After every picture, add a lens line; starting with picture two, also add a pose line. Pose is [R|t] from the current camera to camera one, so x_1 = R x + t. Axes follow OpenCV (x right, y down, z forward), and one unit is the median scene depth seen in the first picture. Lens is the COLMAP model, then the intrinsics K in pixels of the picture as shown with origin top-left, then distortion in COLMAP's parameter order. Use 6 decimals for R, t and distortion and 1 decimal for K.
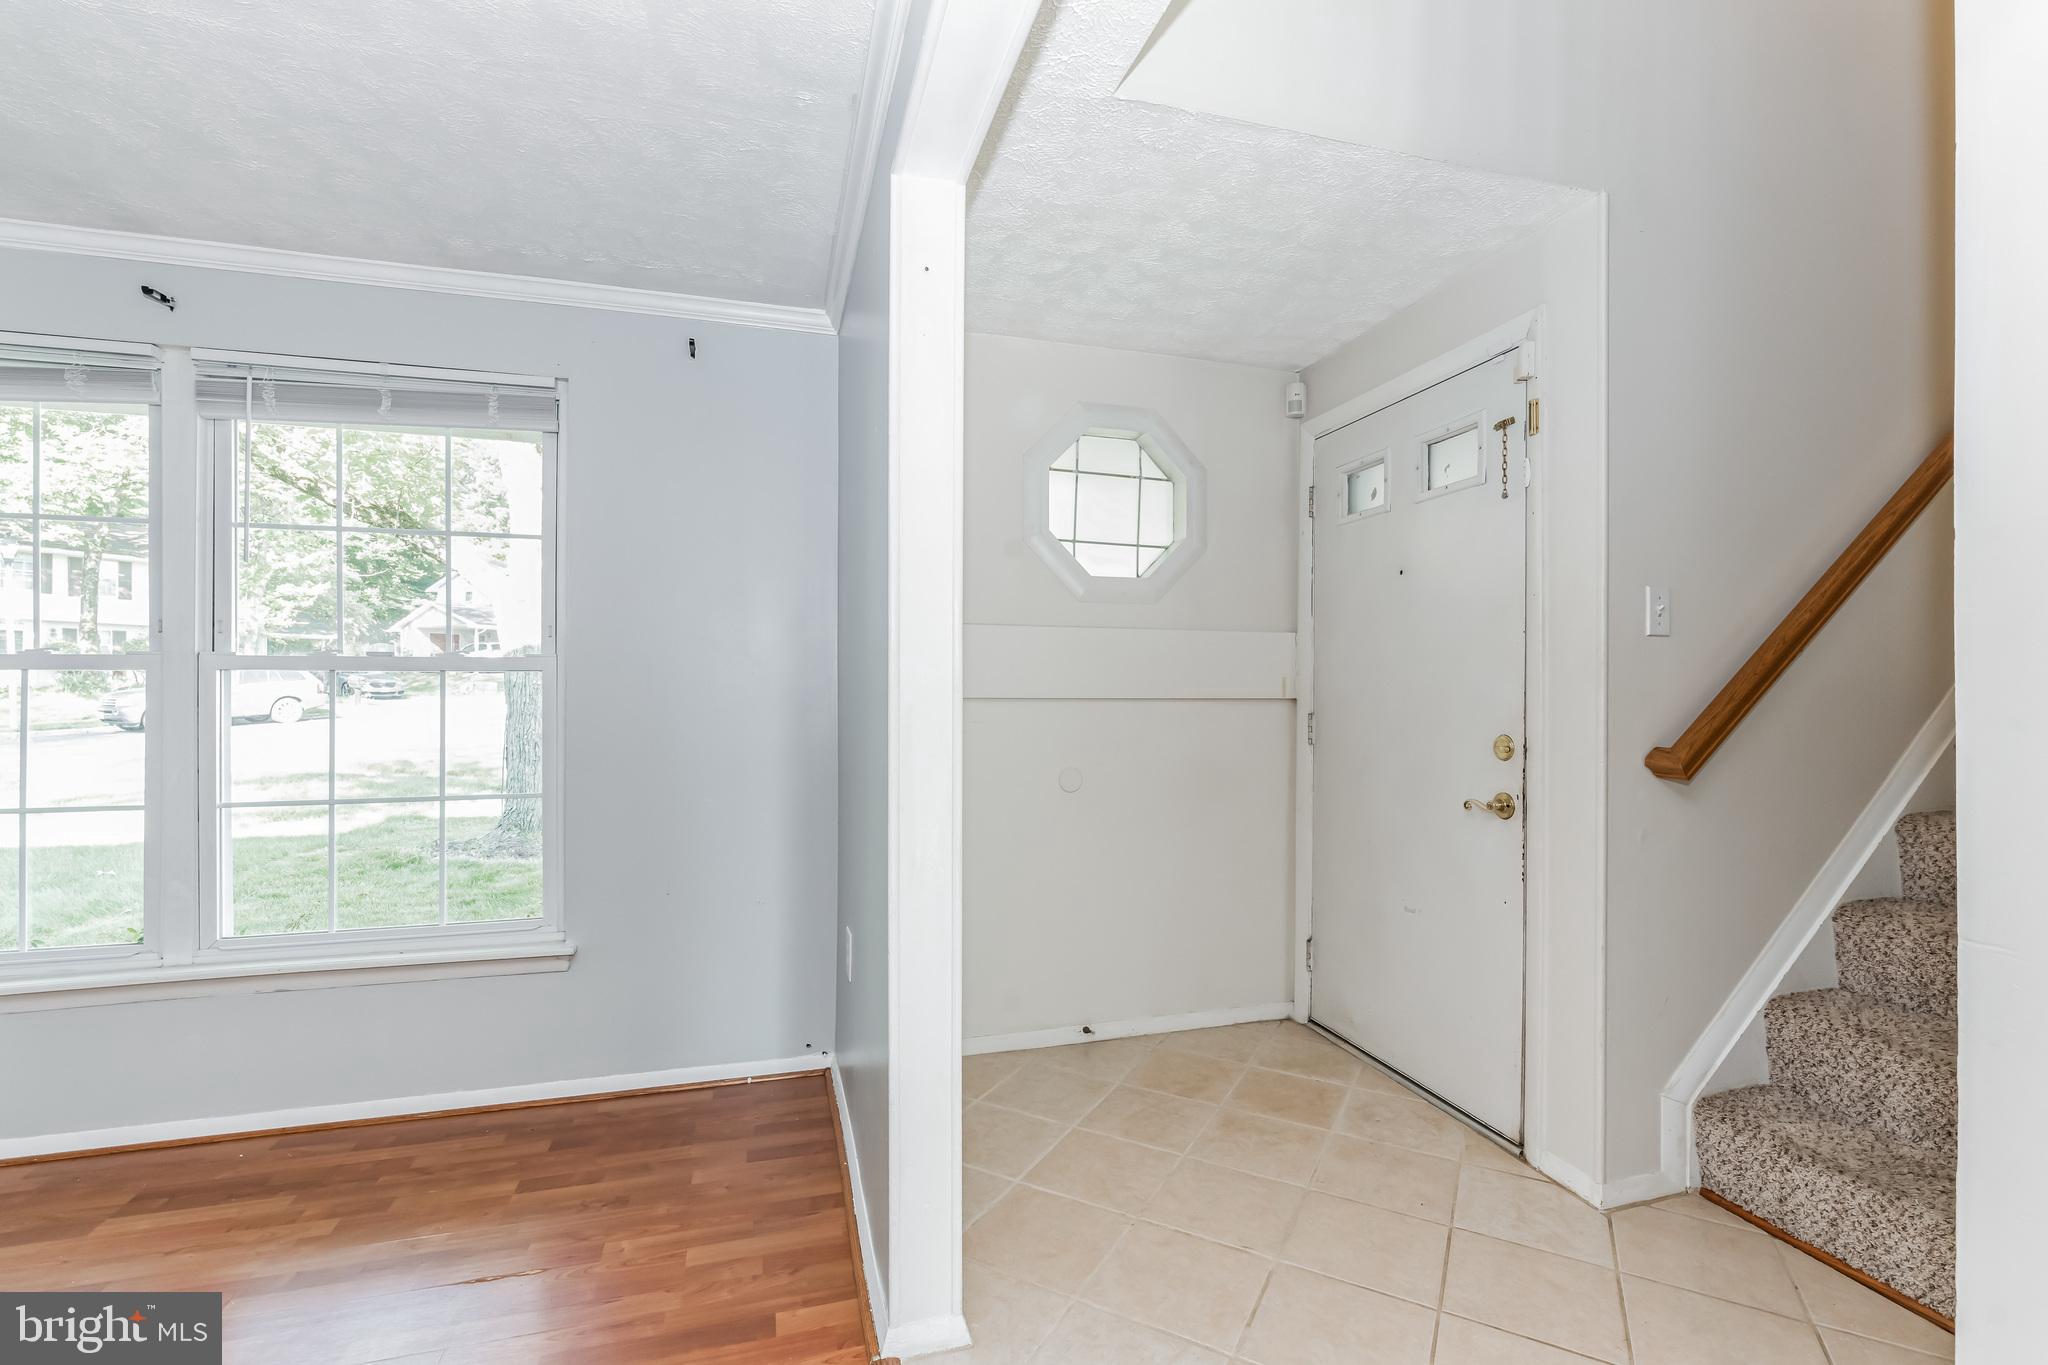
lens RADIAL K [[897.0, 0, 1025.6], [0, 897.0, 693.5], [0, 0, 1]] dist [-0.002025, 0.001049]
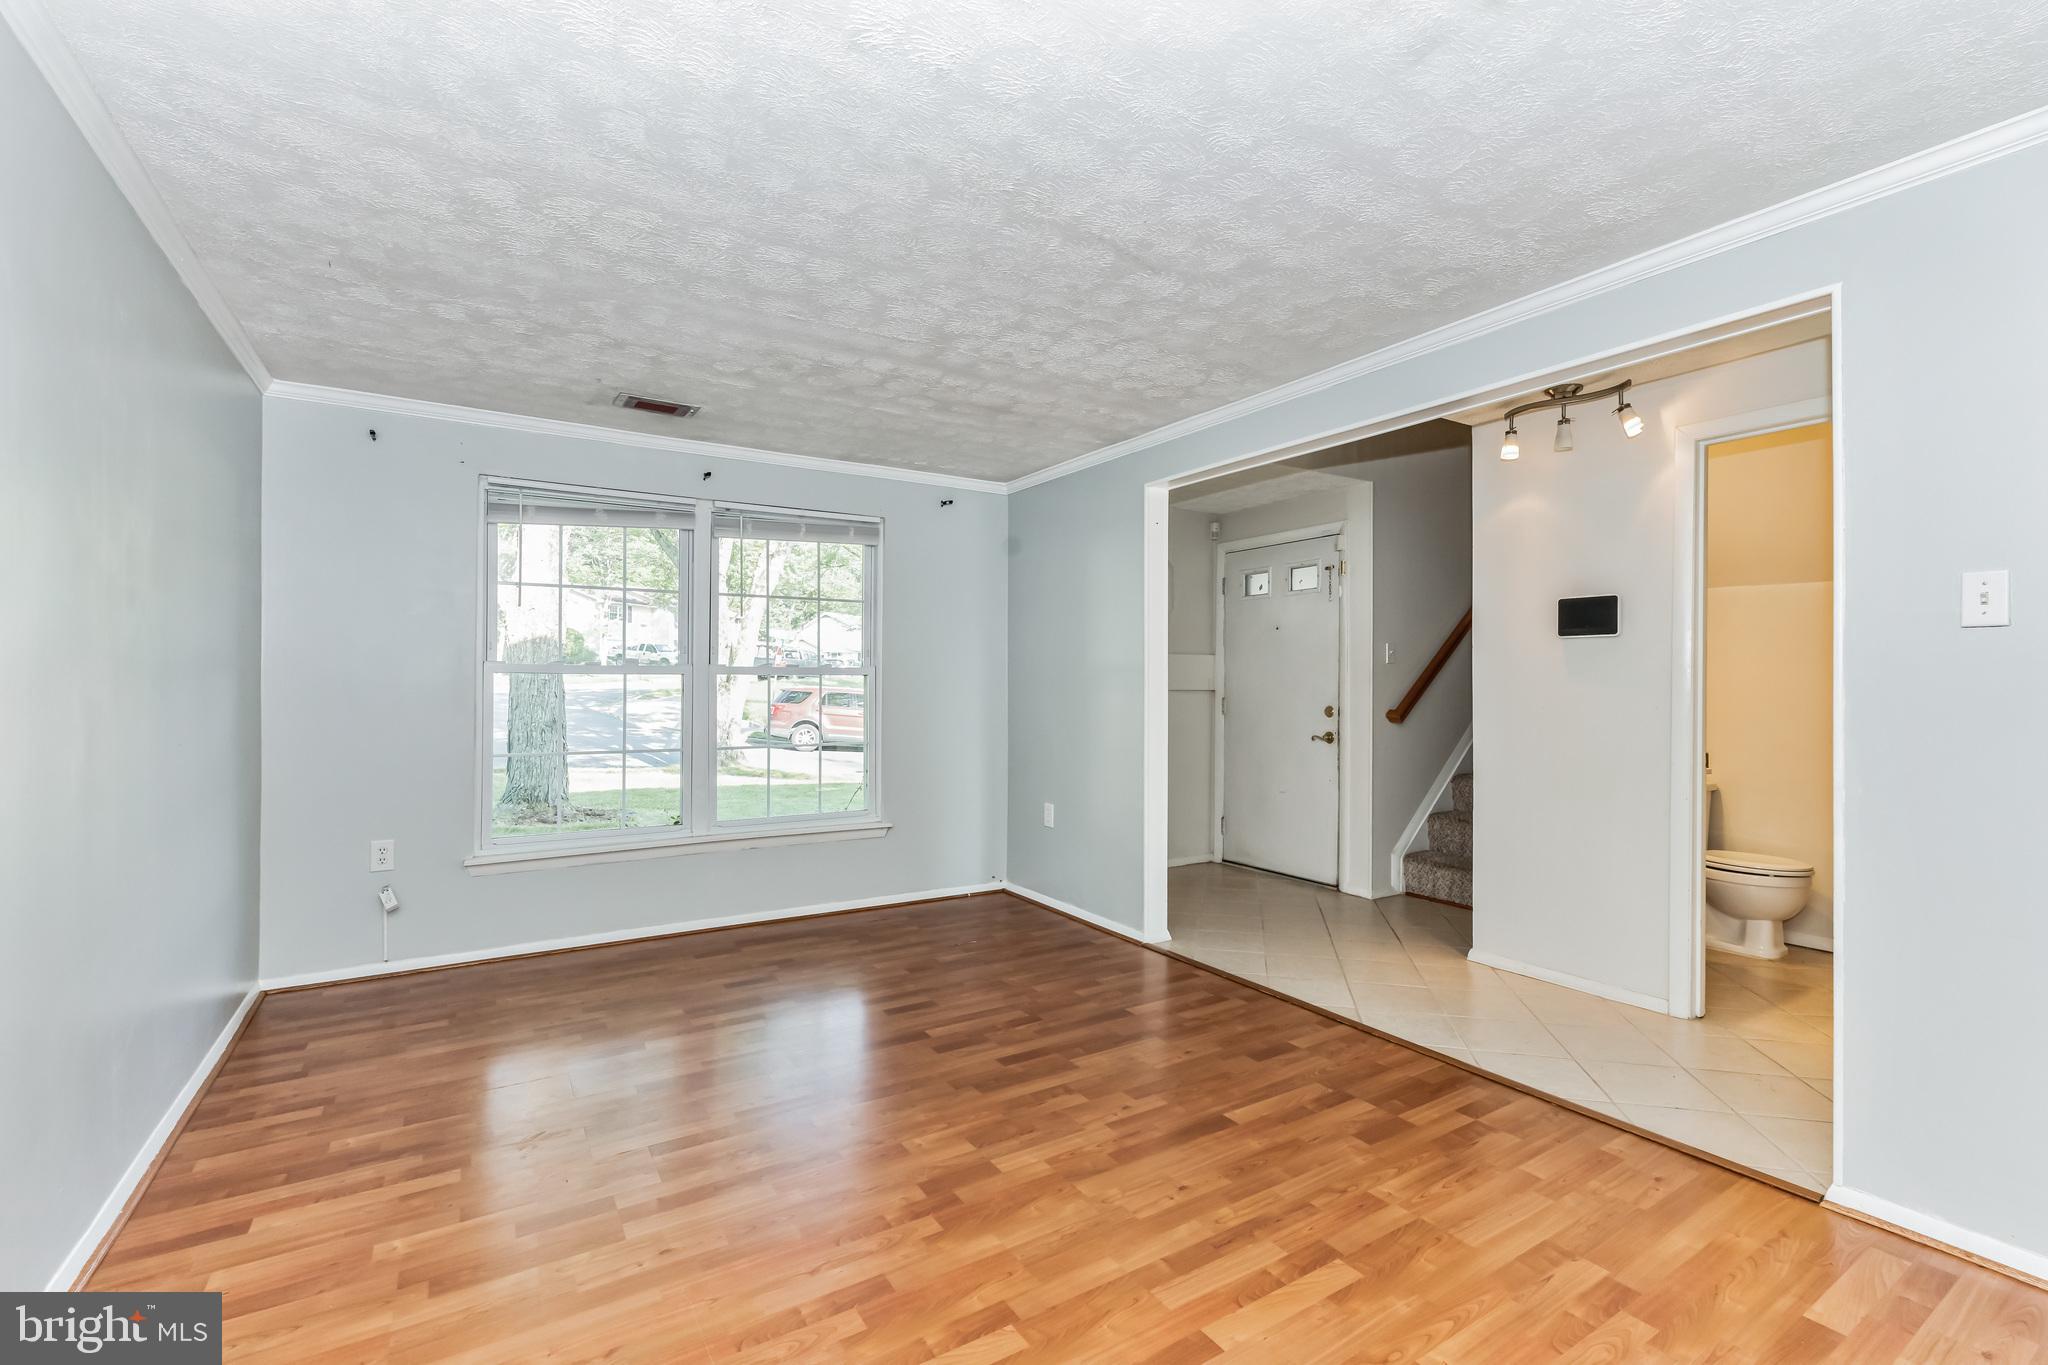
lens RADIAL K [[897.0, 0, 1022.8], [0, 897.0, 677.7], [0, 0, 1]] dist [-0.002025, 0.001049]
pose [[0.961520, 0.003737, 0.274709, -0.819446], [-0.001085, 0.999951, -0.009807, -0.001552], [-0.274733, 0.009132, 0.961477, -0.946438]]
